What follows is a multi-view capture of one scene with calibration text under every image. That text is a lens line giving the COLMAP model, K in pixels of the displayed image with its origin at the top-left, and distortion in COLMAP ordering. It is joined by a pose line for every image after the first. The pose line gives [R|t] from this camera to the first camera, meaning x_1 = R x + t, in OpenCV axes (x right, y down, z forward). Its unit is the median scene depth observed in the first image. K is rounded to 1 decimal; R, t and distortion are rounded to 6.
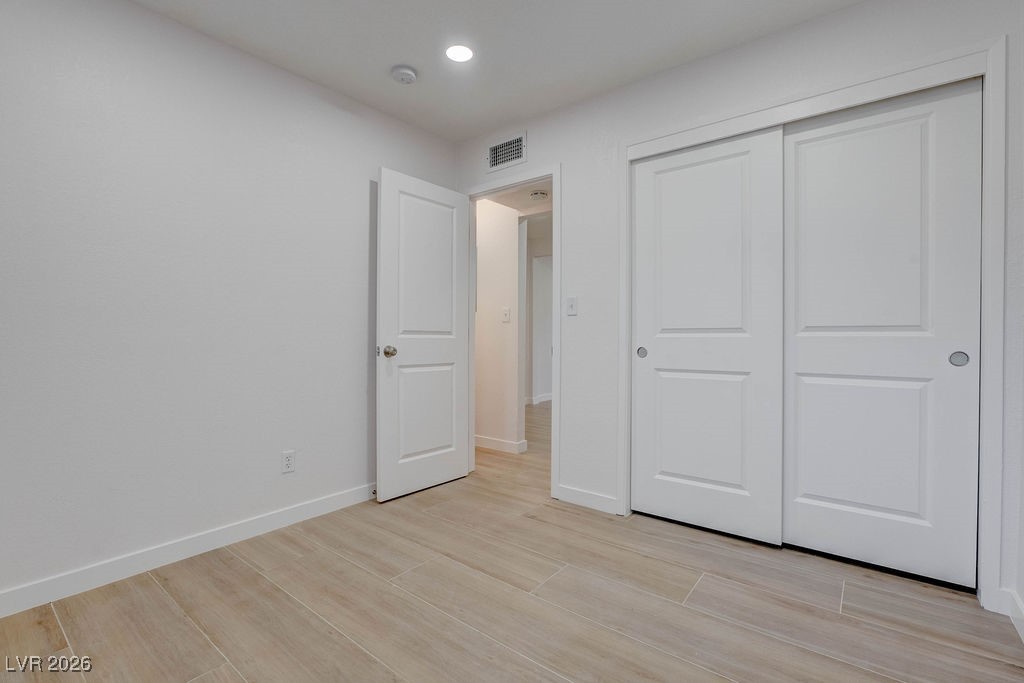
lens RADIAL K [[462.7, 0, 510.0], [0, 462.7, 343.0], [0, 0, 1]] dist [-0.021621, 0.006161]
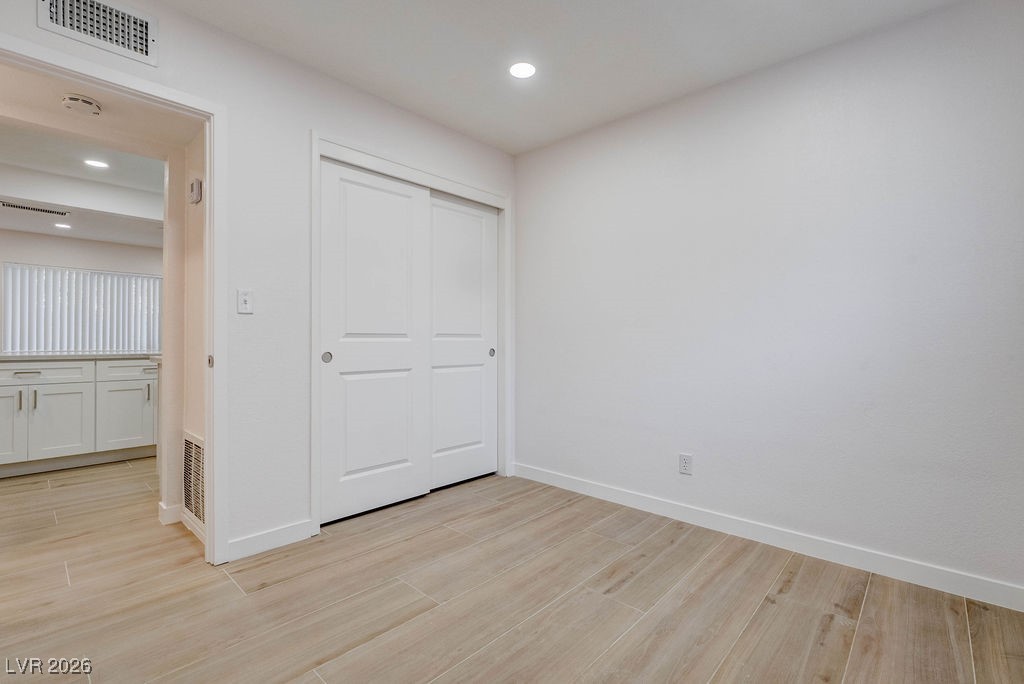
lens RADIAL K [[462.7, 0, 502.7], [0, 462.7, 344.0], [0, 0, 1]] dist [-0.021621, 0.006161]
pose [[0.086088, -0.005999, 0.996269, -0.831800], [0.014245, 0.999887, 0.004790, -0.008592], [-0.996186, 0.013779, 0.086164, 0.709829]]
